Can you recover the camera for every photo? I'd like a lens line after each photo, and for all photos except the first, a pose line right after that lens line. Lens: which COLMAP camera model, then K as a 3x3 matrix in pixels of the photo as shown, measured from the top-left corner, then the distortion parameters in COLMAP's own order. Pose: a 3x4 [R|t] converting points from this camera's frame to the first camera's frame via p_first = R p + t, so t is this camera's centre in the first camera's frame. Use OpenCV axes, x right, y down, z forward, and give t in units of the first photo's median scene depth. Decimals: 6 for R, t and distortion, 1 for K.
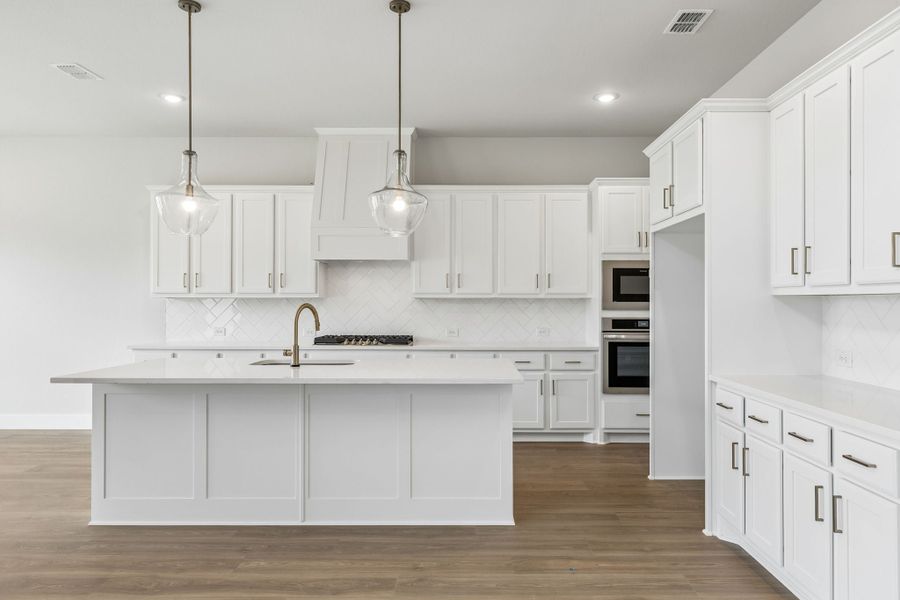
lens RADIAL K [[573.6, 0, 468.0], [0, 573.6, 301.5], [0, 0, 1]] dist [0.004889, -0.000757]
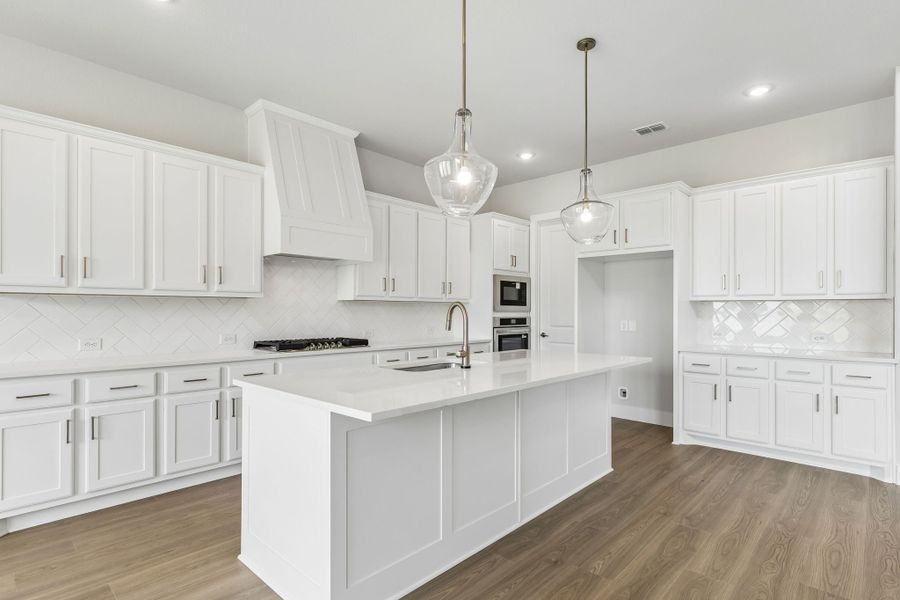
lens RADIAL K [[448.2, 0, 448.8], [0, 448.2, 312.8], [0, 0, 1]] dist [0.001774, -0.000163]
pose [[0.689897, -0.002187, 0.723904, -0.629303], [-0.001003, 0.999992, 0.003978, 0.014384], [-0.723906, -0.003471, 0.689889, 0.378569]]
